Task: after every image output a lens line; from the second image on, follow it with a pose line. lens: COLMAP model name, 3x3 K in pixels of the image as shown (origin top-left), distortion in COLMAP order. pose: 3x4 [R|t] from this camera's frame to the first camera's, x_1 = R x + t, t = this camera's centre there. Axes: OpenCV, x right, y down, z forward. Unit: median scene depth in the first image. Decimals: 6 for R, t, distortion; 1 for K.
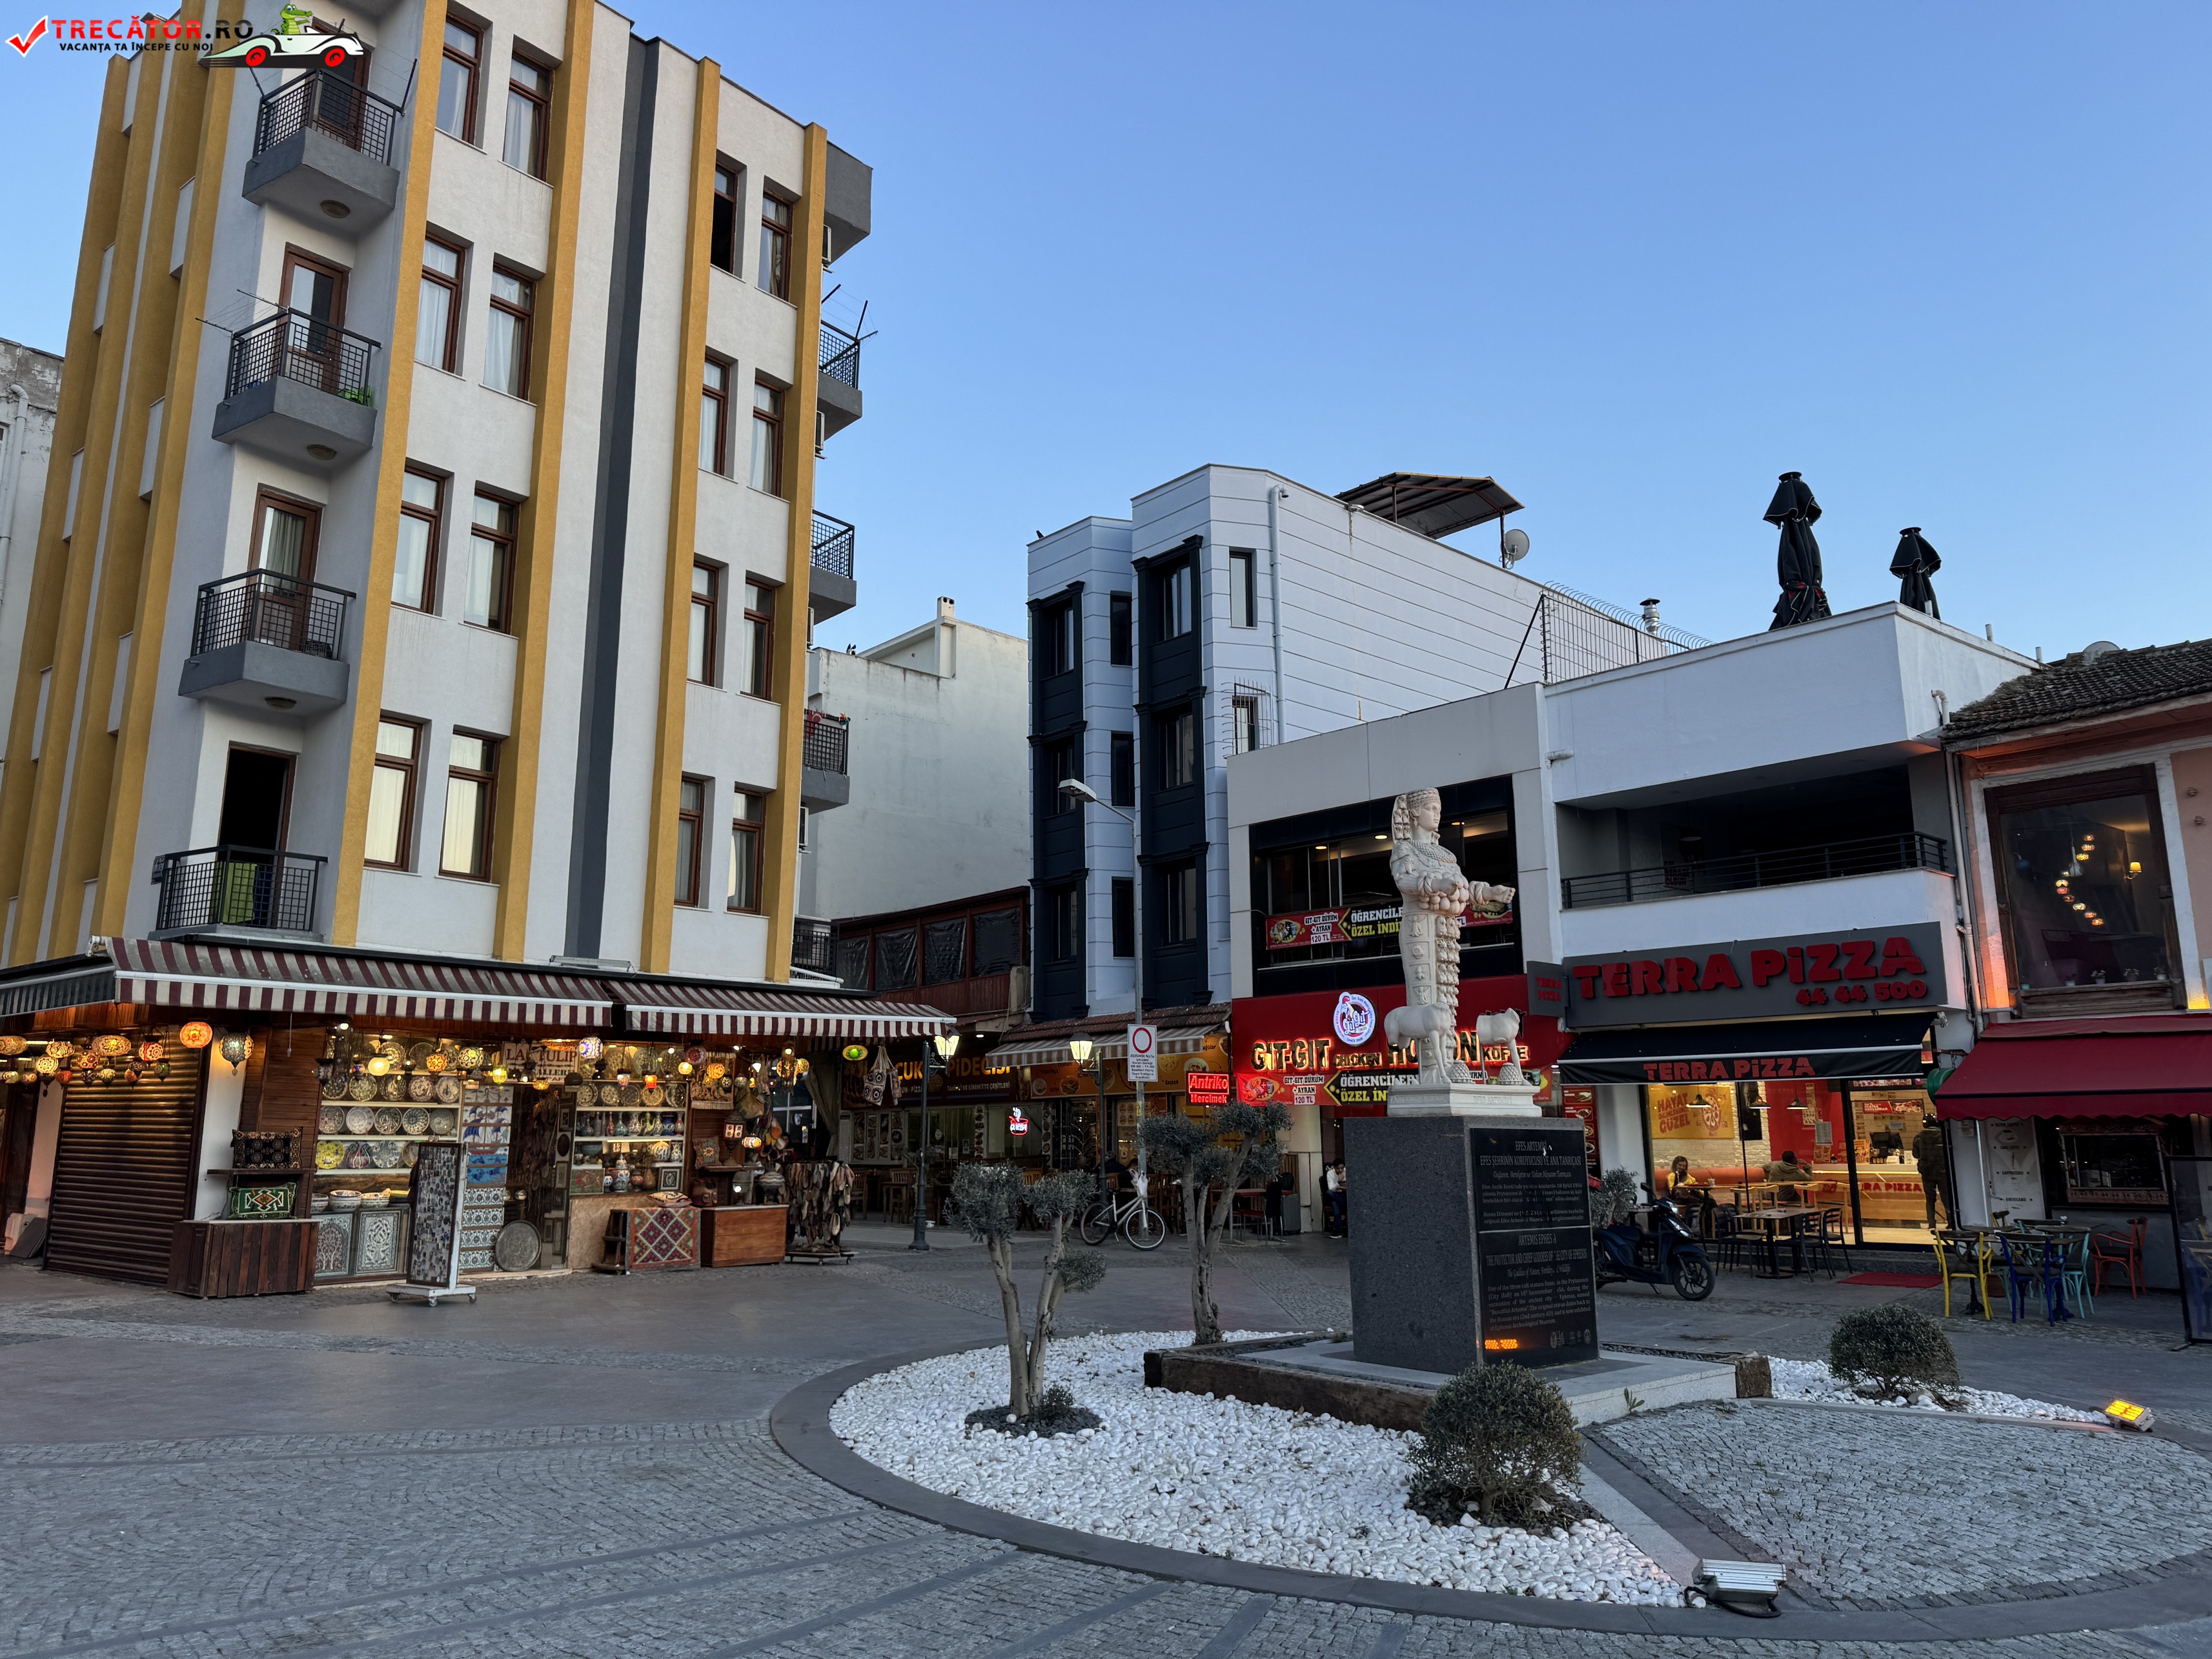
lens RADIAL K [[1514.9, 0, 1114.2], [0, 1514.9, 843.0], [0, 0, 1]] dist [0.113130, -0.226272]
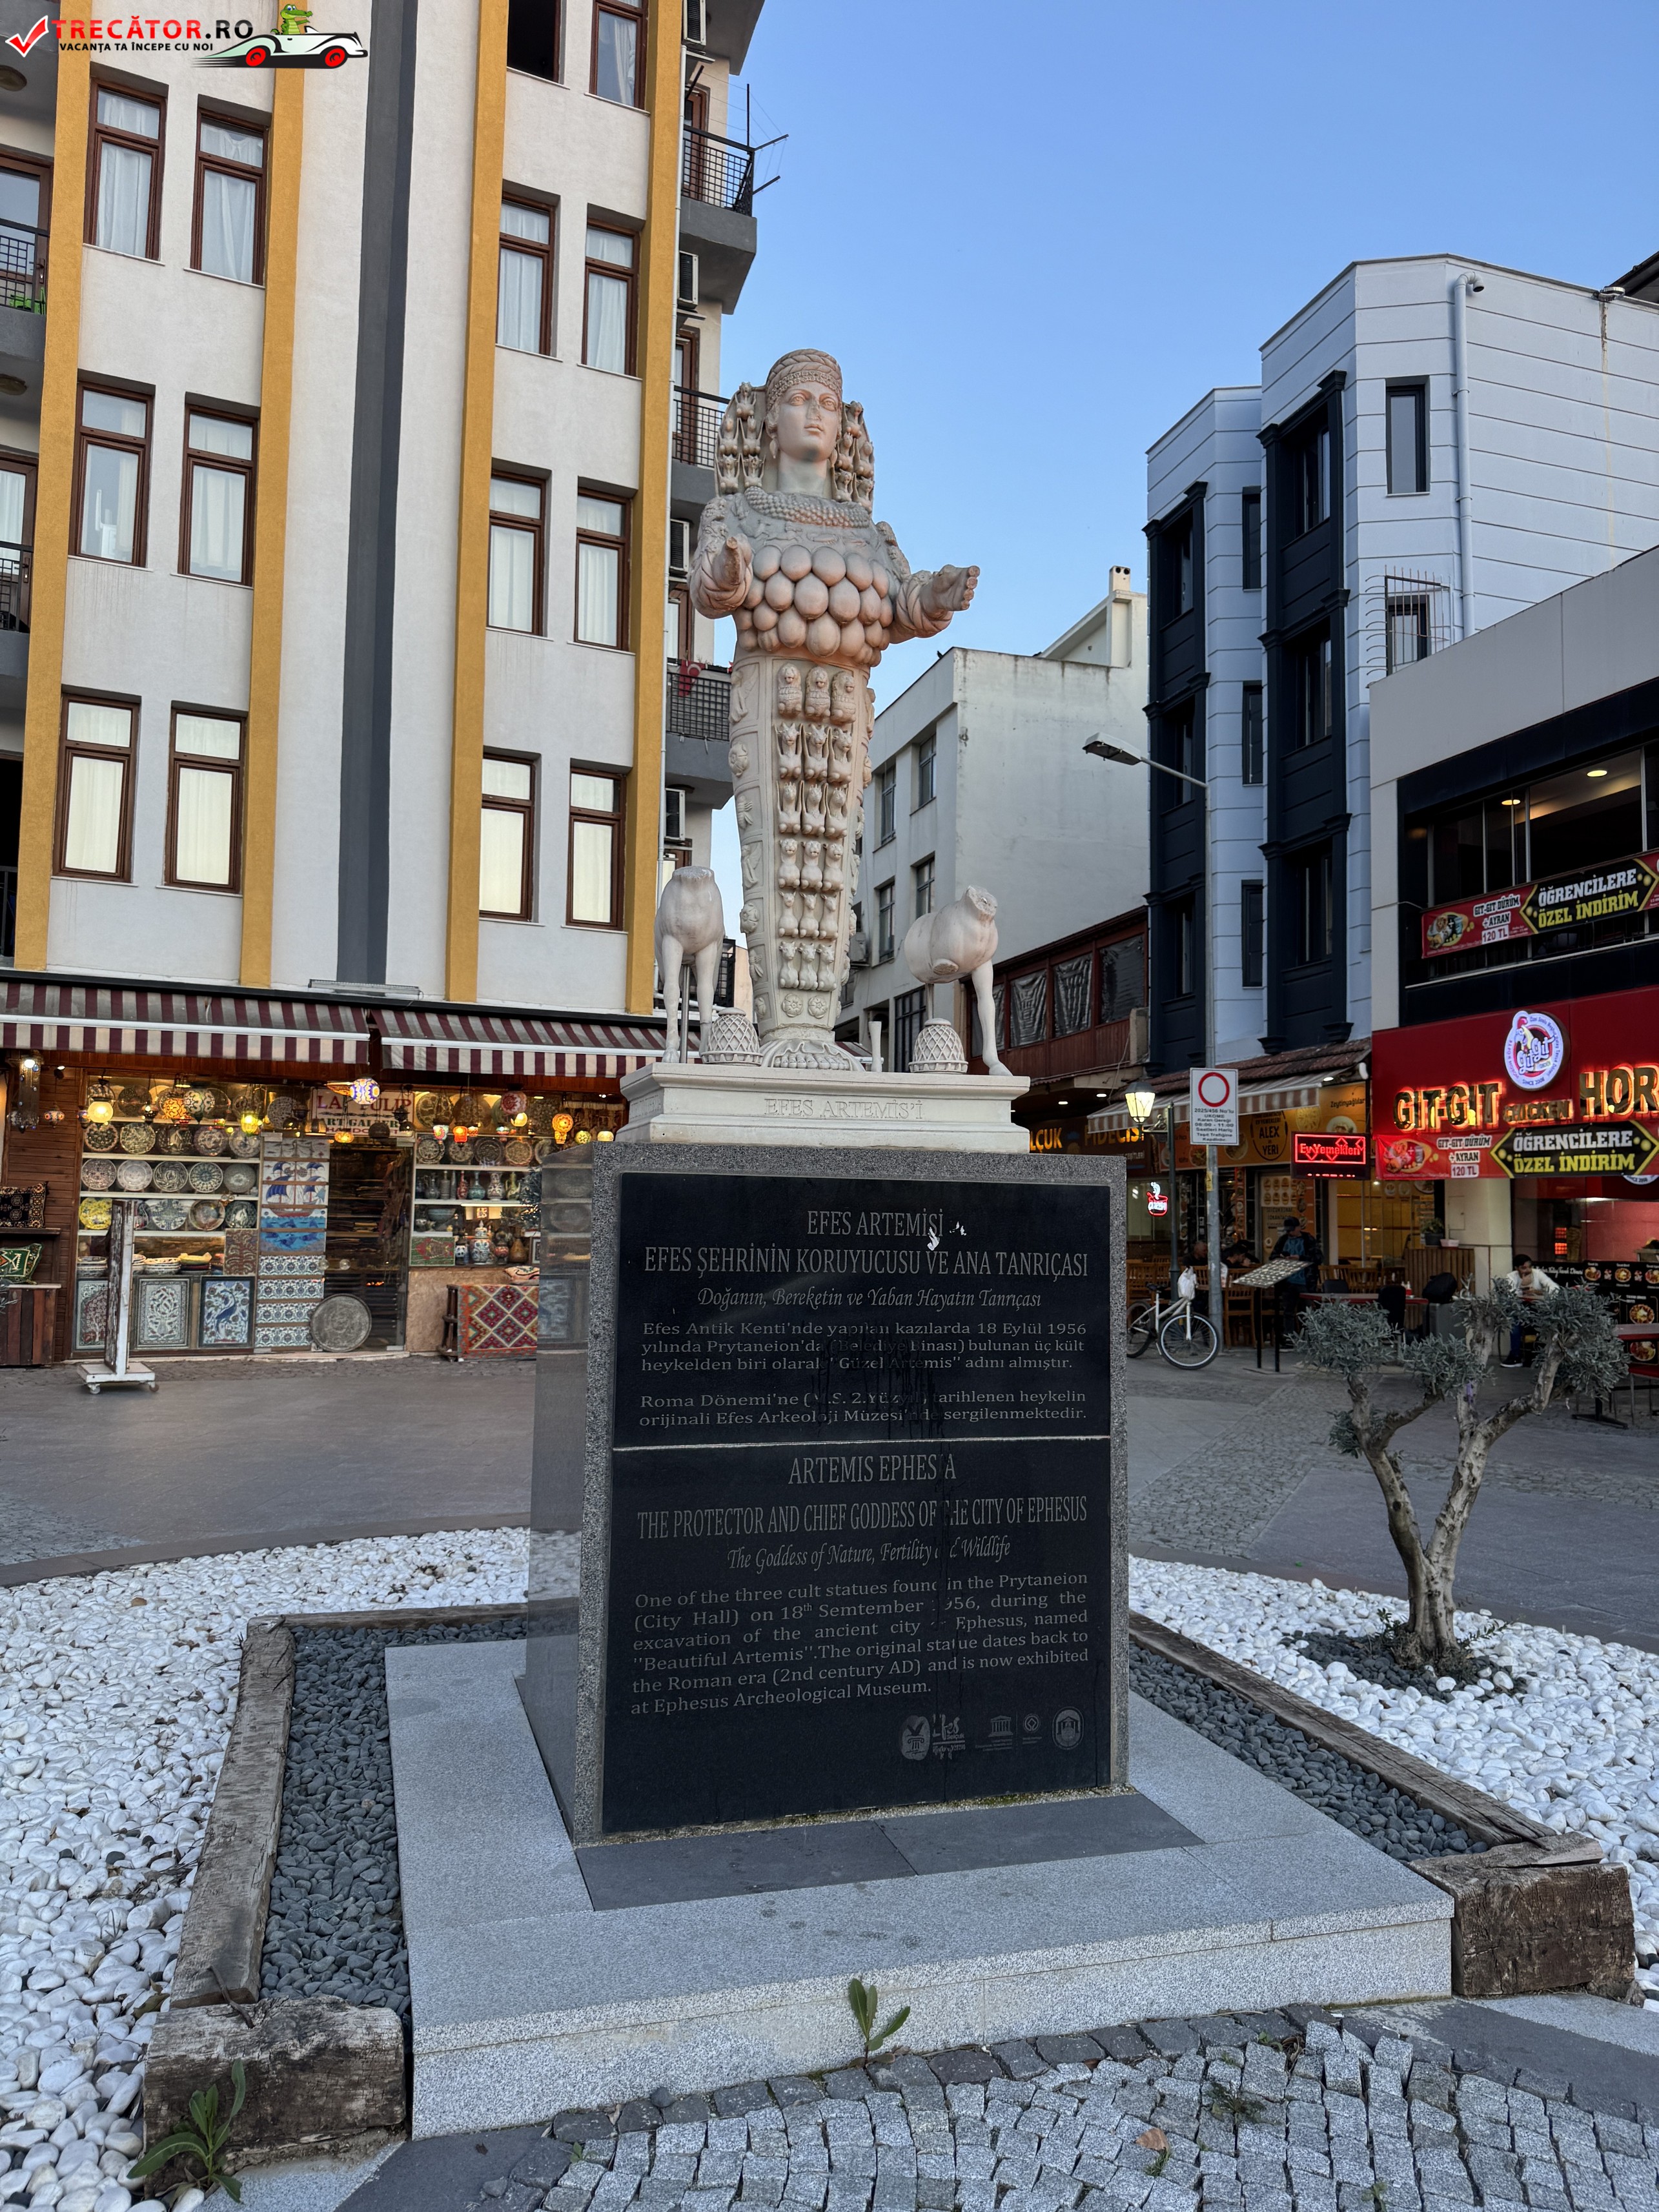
lens RADIAL K [[1534.3, 0, 829.5], [0, 1534.3, 1106.0], [0, 0, 1]] dist [0.081349, -0.113812]
pose [[0.907152, -0.011058, -0.420657, 0.166162], [0.060310, 0.992751, 0.103960, 0.051470], [0.416458, -0.119677, 0.901244, 0.261771]]
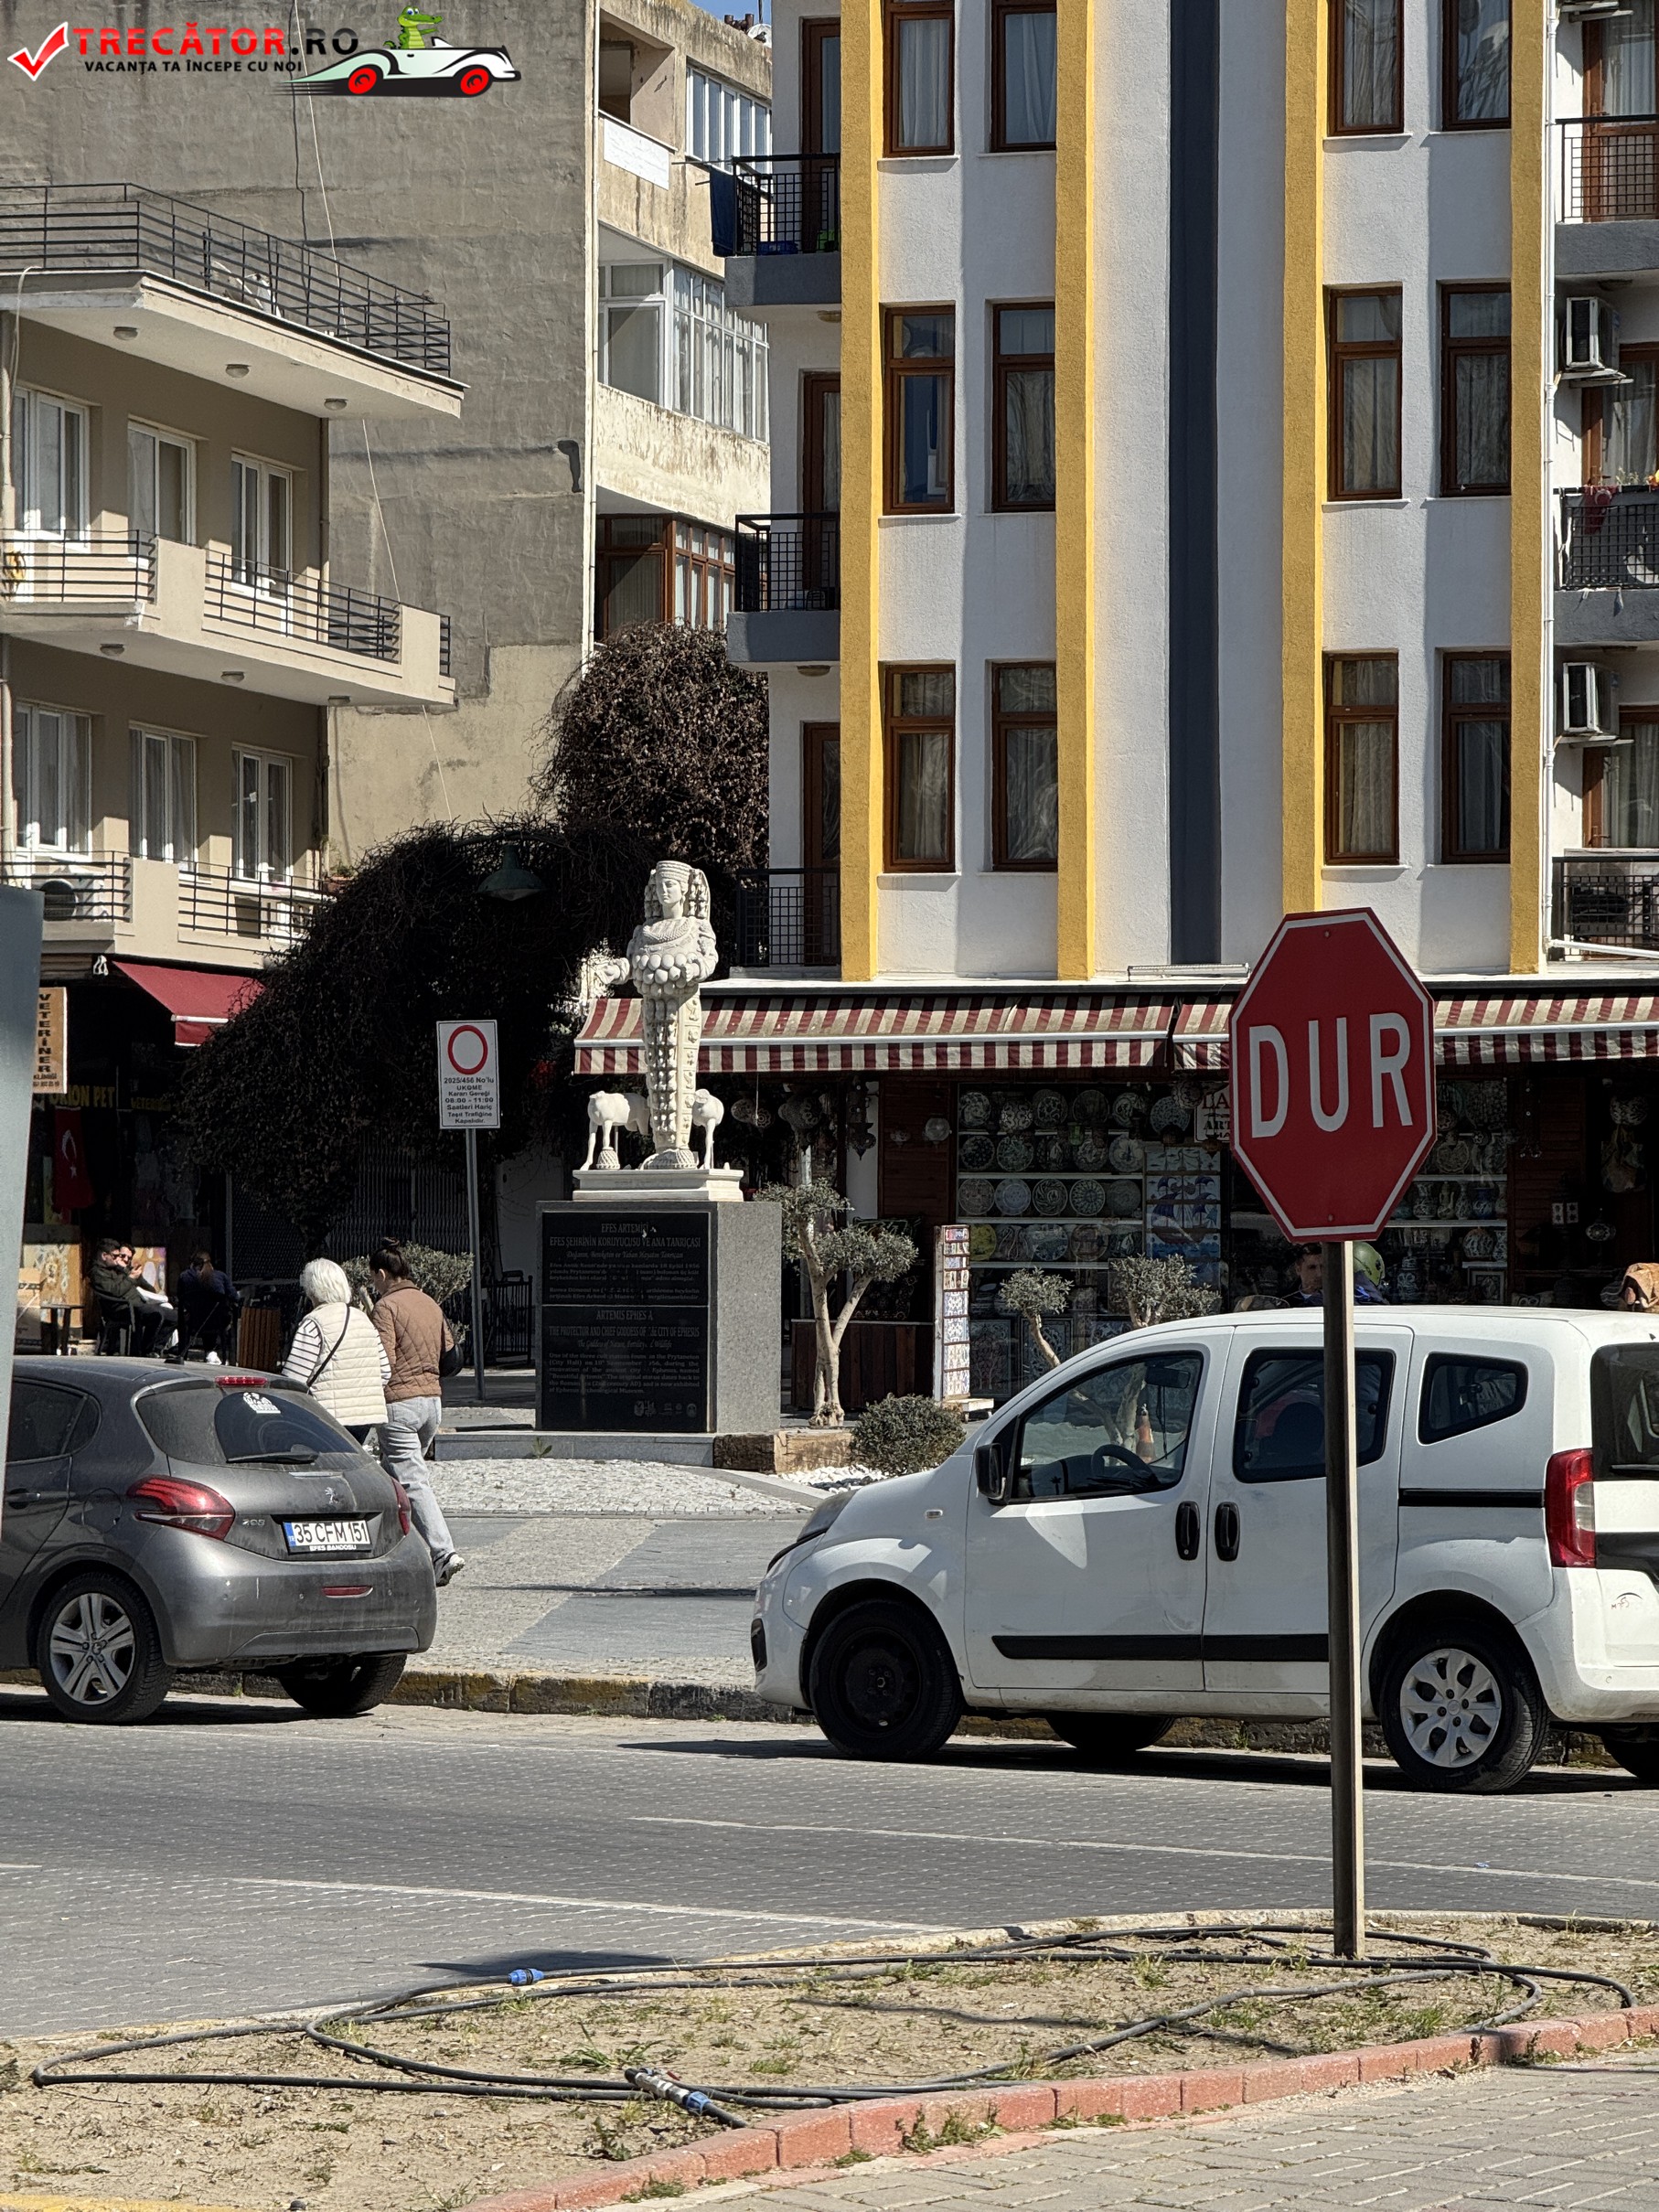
lens RADIAL K [[7776.8, 0, 962.6], [0, 7776.8, 1105.8], [0, 0, 1]] dist [0.260338, 0.733783]
pose [[0.385796, -0.012415, -0.922501, 2.082178], [0.172527, 0.983241, 0.058920, -0.062535], [0.906309, -0.181887, 0.381472, -0.316959]]
